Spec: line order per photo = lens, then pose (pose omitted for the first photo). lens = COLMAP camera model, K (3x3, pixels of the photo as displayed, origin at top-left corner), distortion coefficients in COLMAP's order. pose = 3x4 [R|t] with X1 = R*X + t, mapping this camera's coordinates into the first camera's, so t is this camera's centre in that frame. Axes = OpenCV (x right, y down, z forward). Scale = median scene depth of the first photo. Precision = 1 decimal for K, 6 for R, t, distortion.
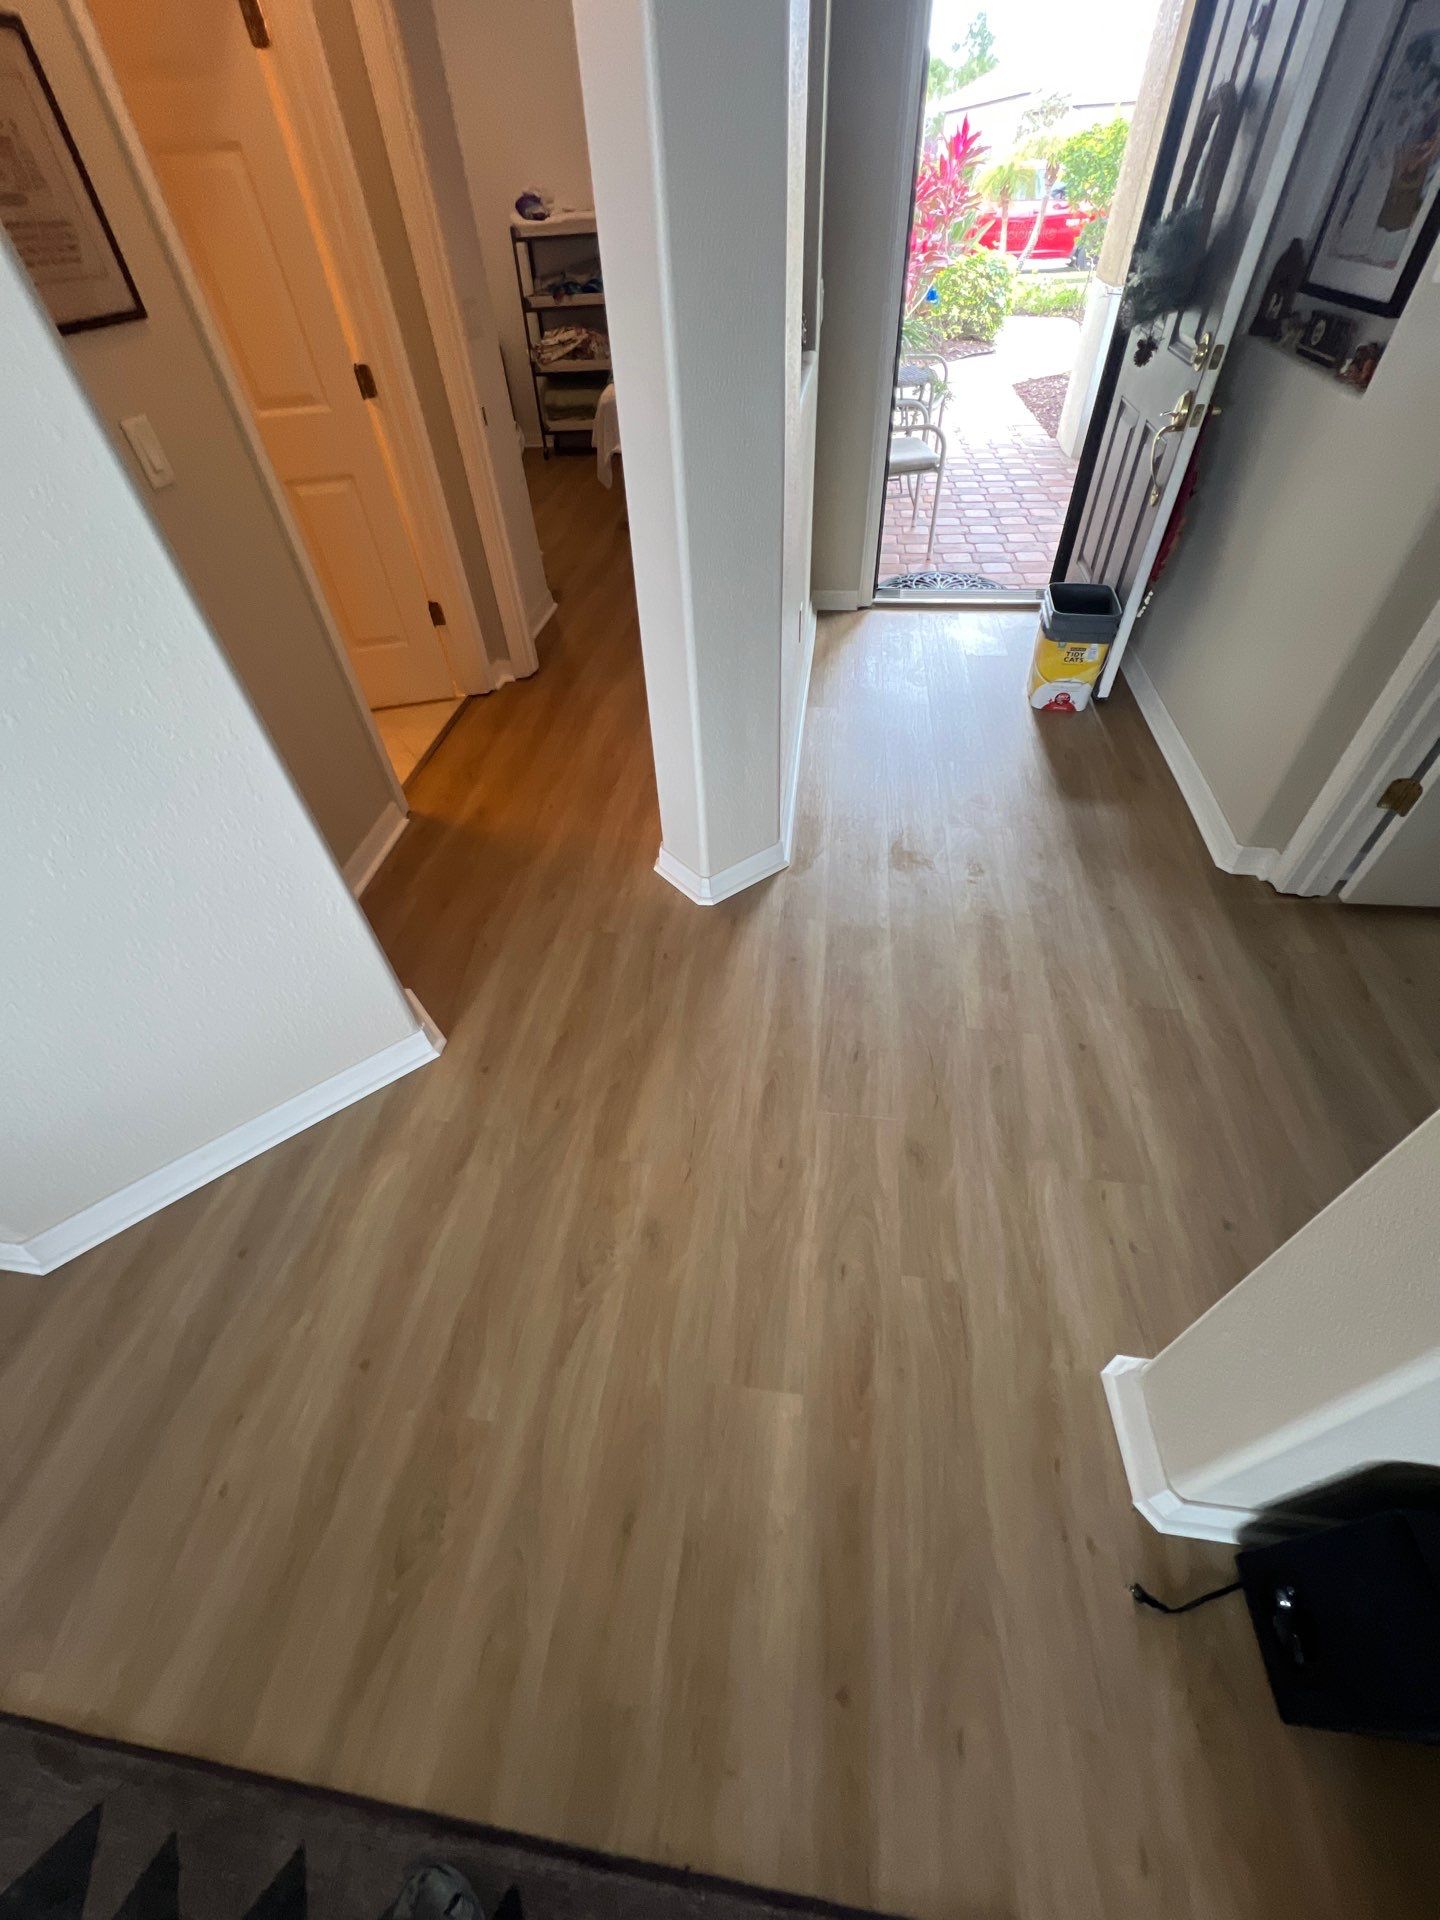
lens RADIAL K [[765.4, 0, 720.0], [0, 765.4, 960.0], [0, 0, 1]] dist [-0.000356, -0.000081]
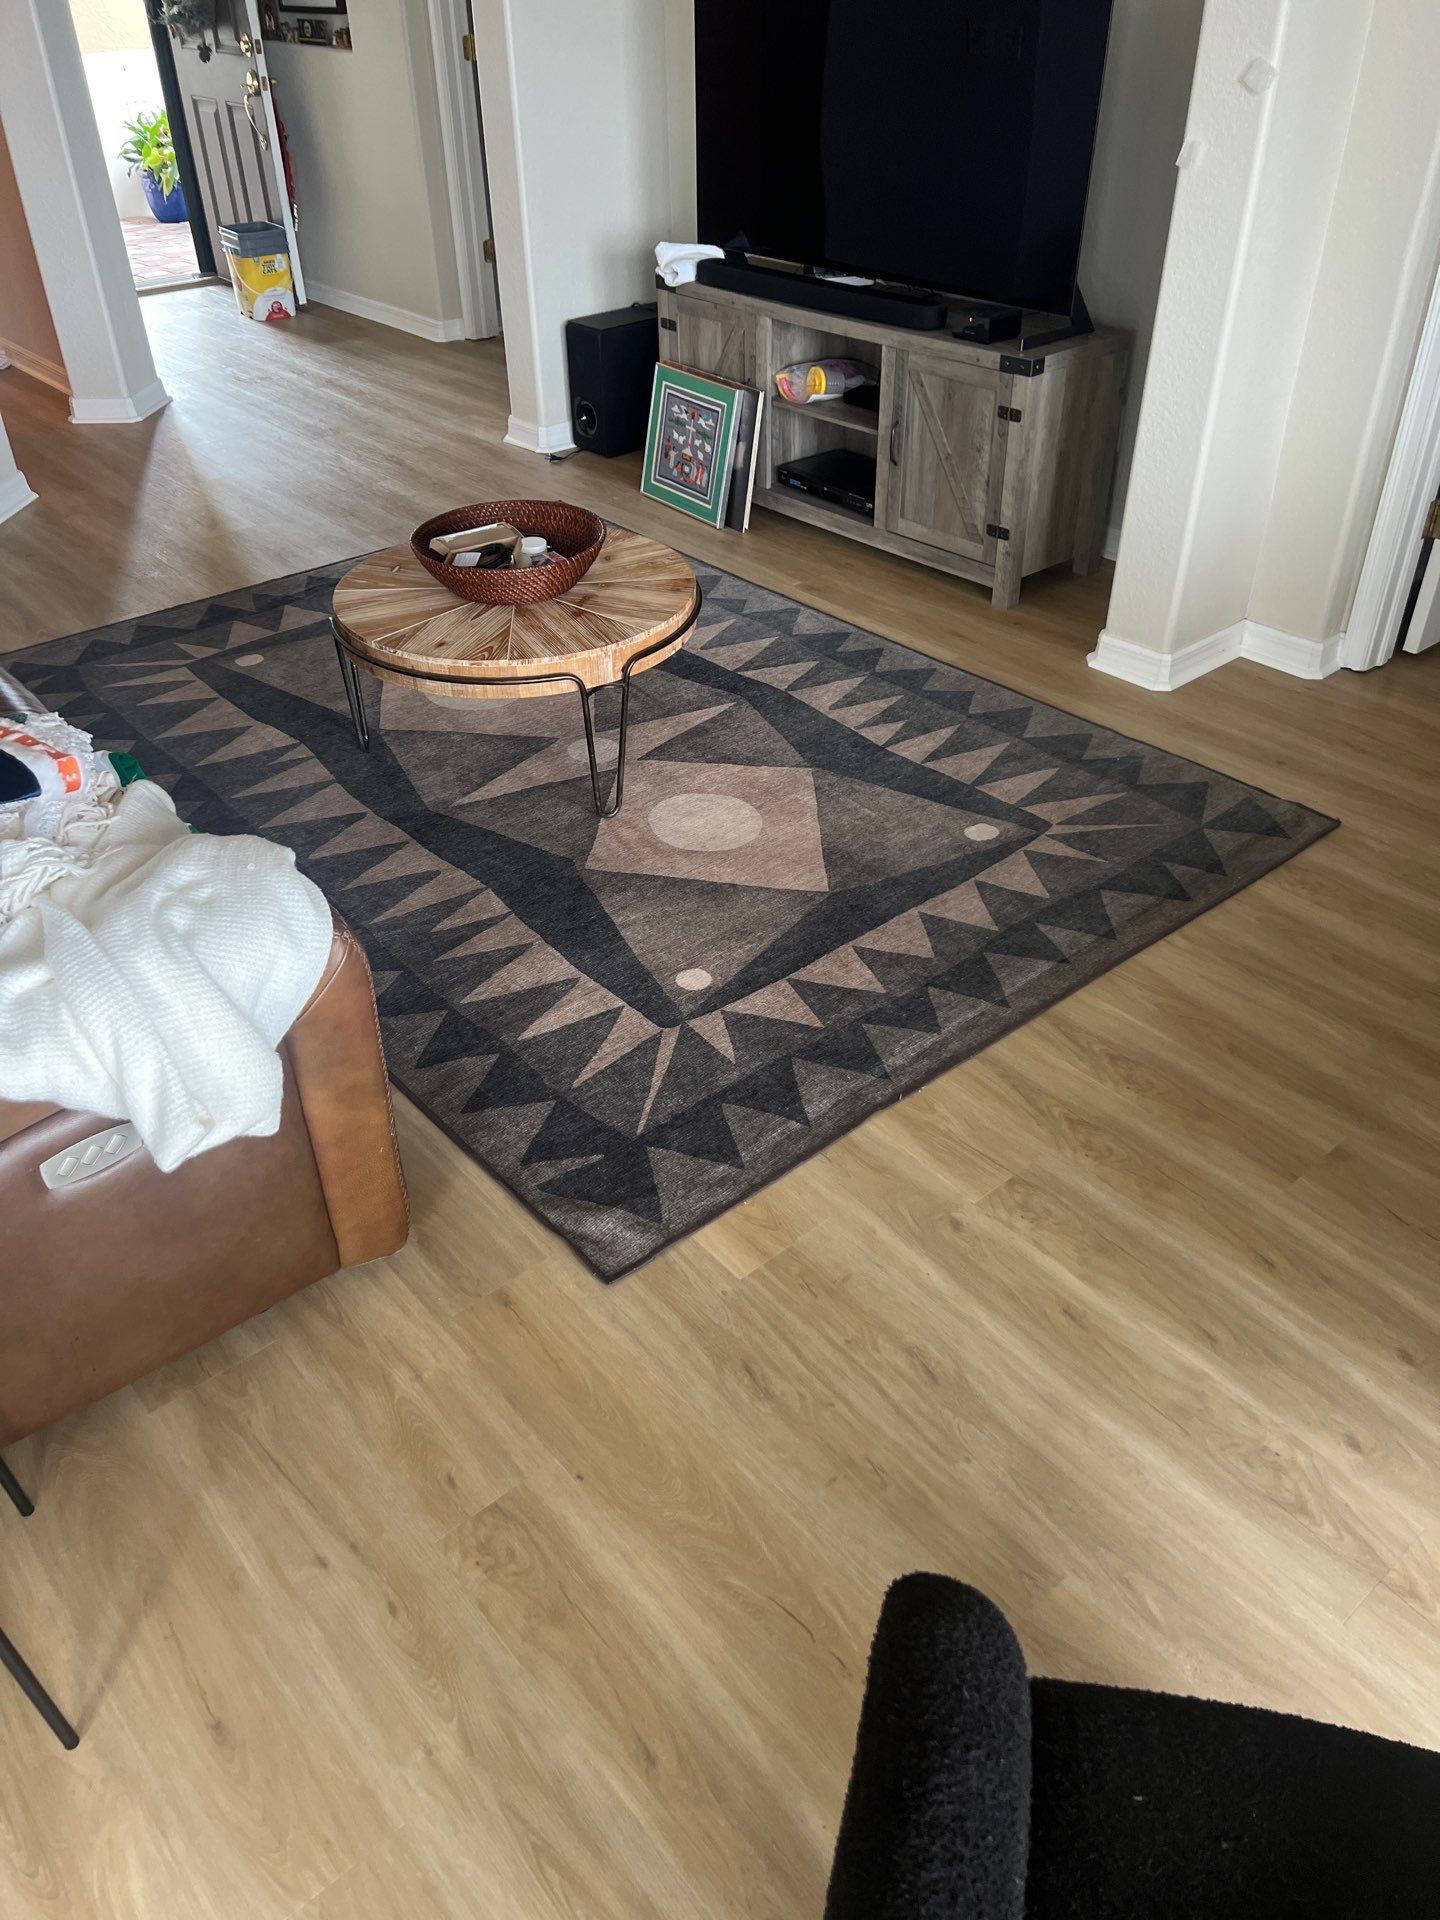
lens RADIAL K [[1401.6, 0, 720.0], [0, 1401.6, 960.0], [0, 0, 1]] dist [0.007774, 0.003937]
pose [[0.662980, -0.414896, 0.623152, -1.287456], [0.525934, 0.850499, 0.006716, 1.267743], [-0.532776, 0.323284, 0.782072, -1.138528]]
